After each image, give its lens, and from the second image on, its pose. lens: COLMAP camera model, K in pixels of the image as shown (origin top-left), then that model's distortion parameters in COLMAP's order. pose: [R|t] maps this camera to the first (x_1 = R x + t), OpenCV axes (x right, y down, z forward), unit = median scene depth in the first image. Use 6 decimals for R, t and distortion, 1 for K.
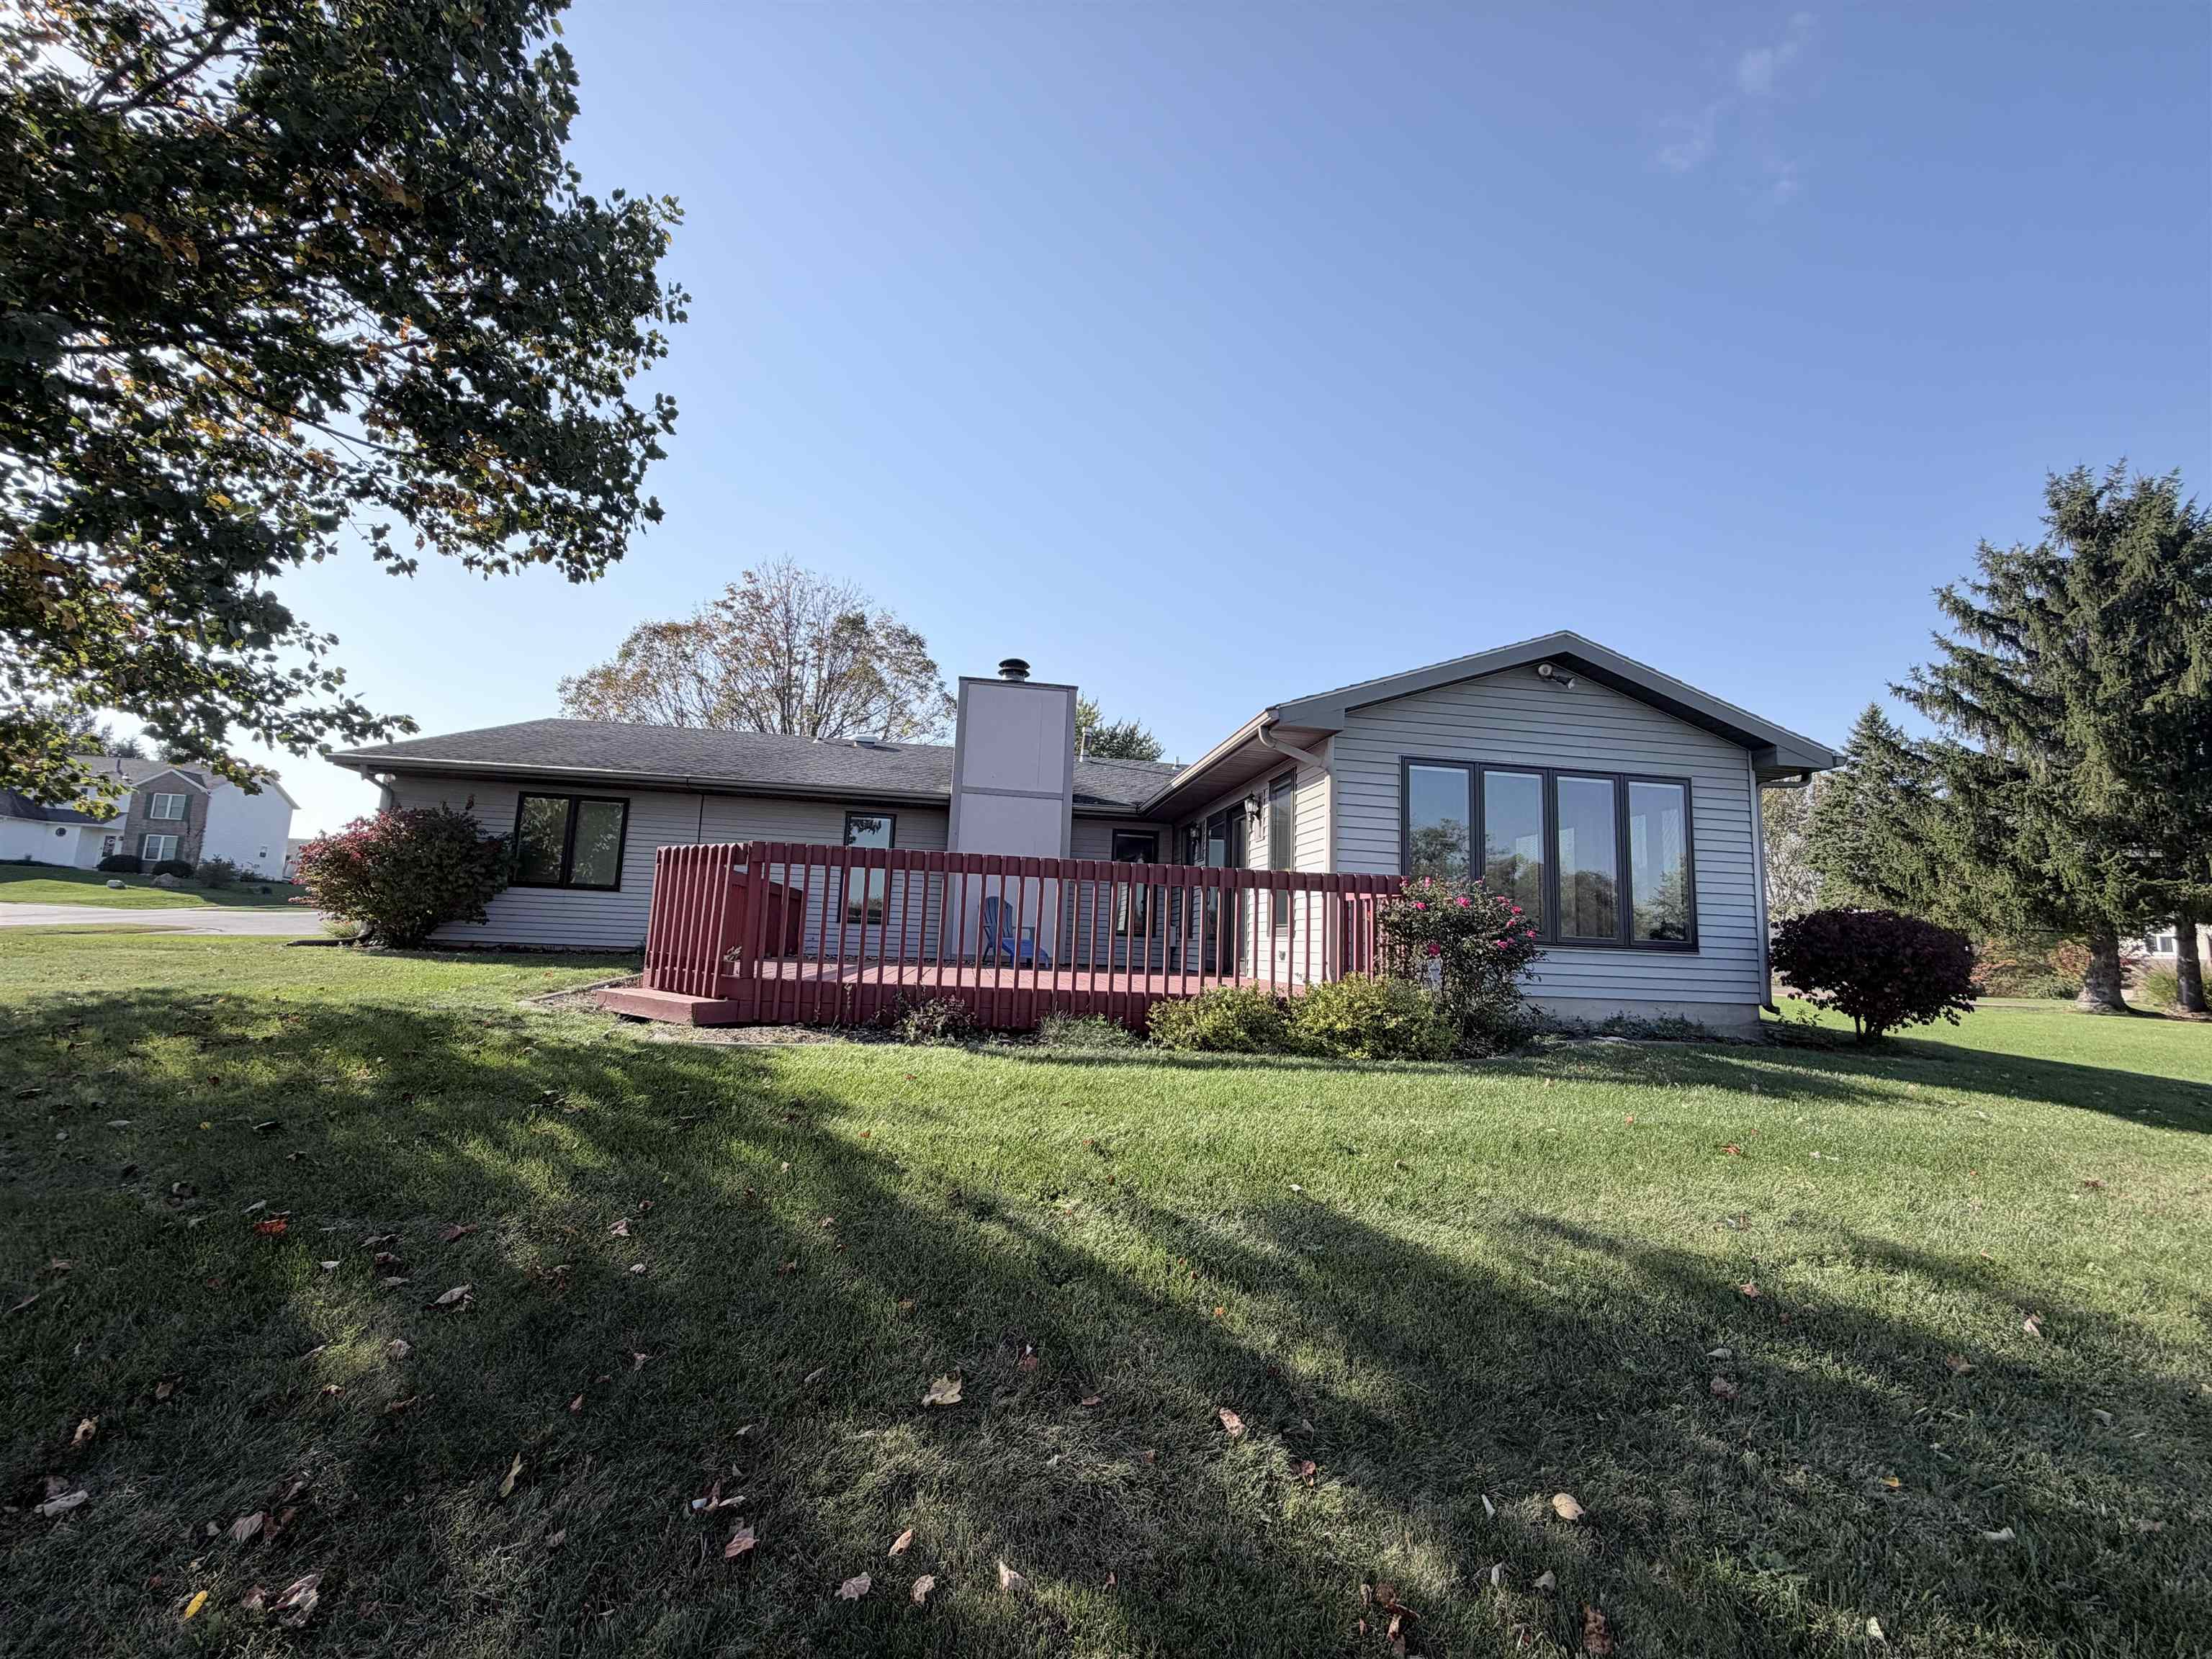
lens RADIAL K [[888.1, 0, 1087.2], [0, 888.1, 826.7], [0, 0, 1]] dist [0.014300, -0.006743]
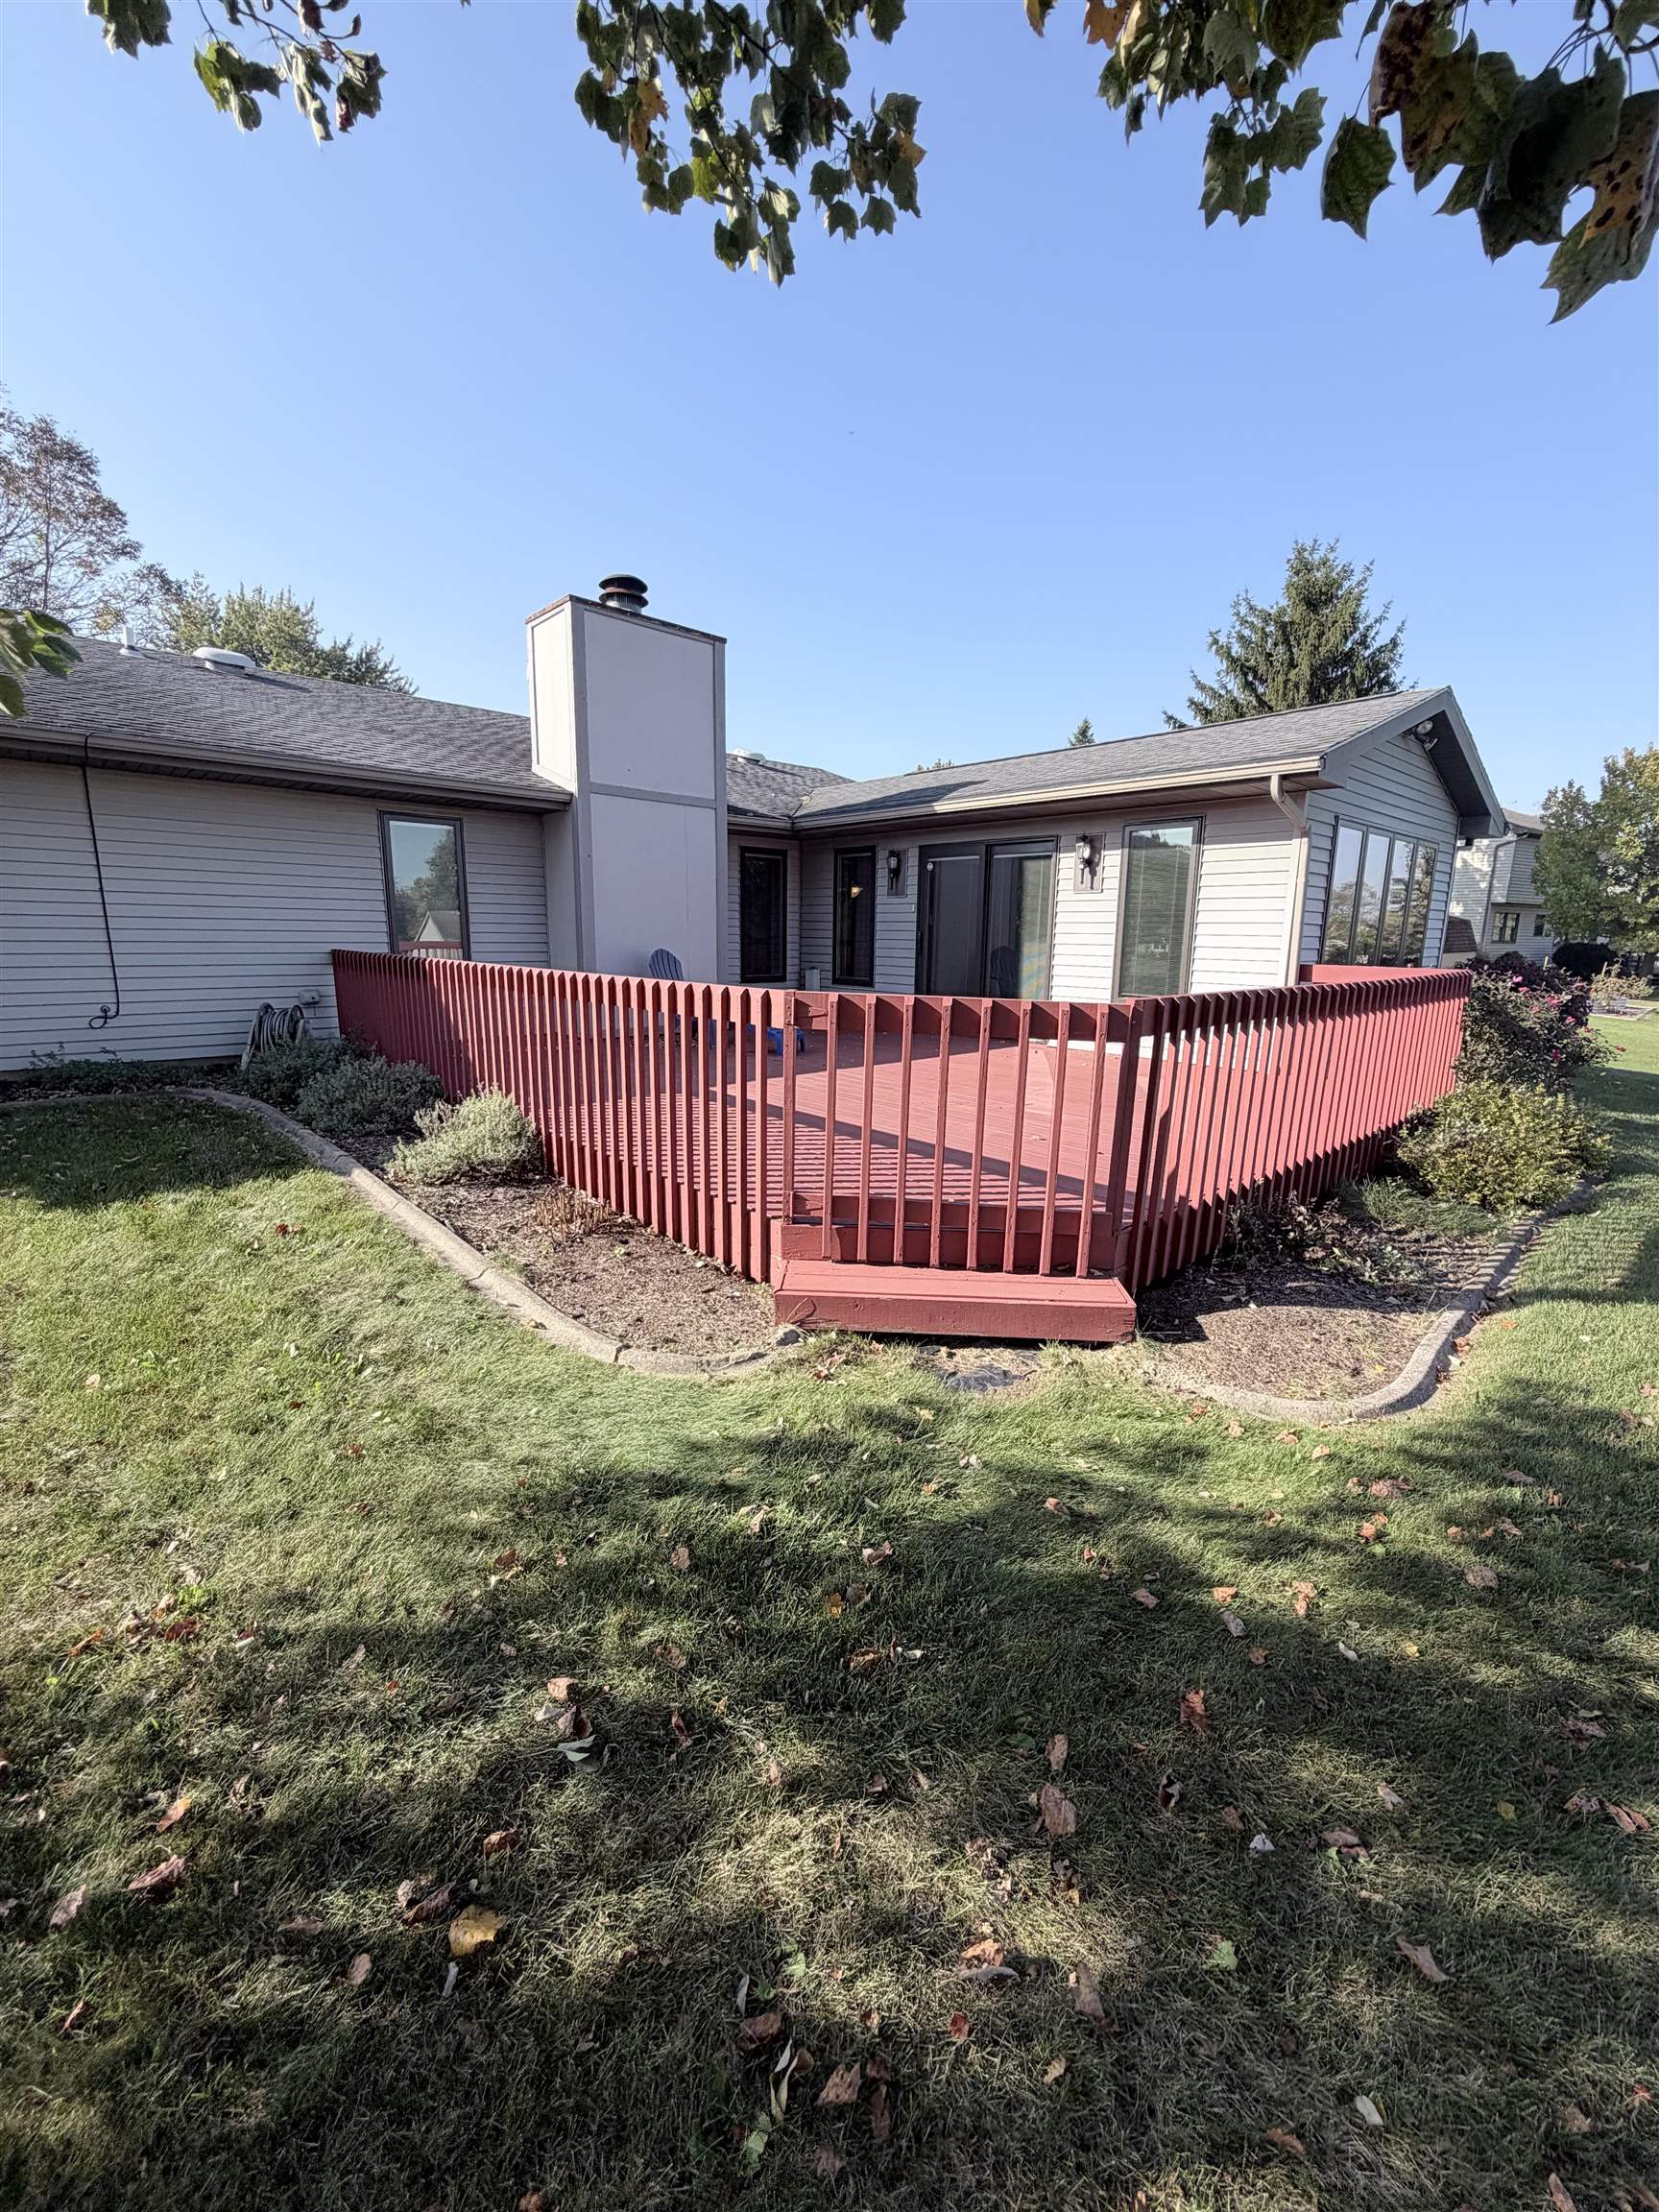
lens RADIAL K [[883.0, 0, 833.8], [0, 883.0, 1098.6], [0, 0, 1]] dist [0.006301, -0.000506]
pose [[0.829761, -0.135915, 0.541317, -0.361416], [-0.052005, 0.946847, 0.317453, -0.038122], [-0.555691, -0.291562, 0.778588, 0.294026]]
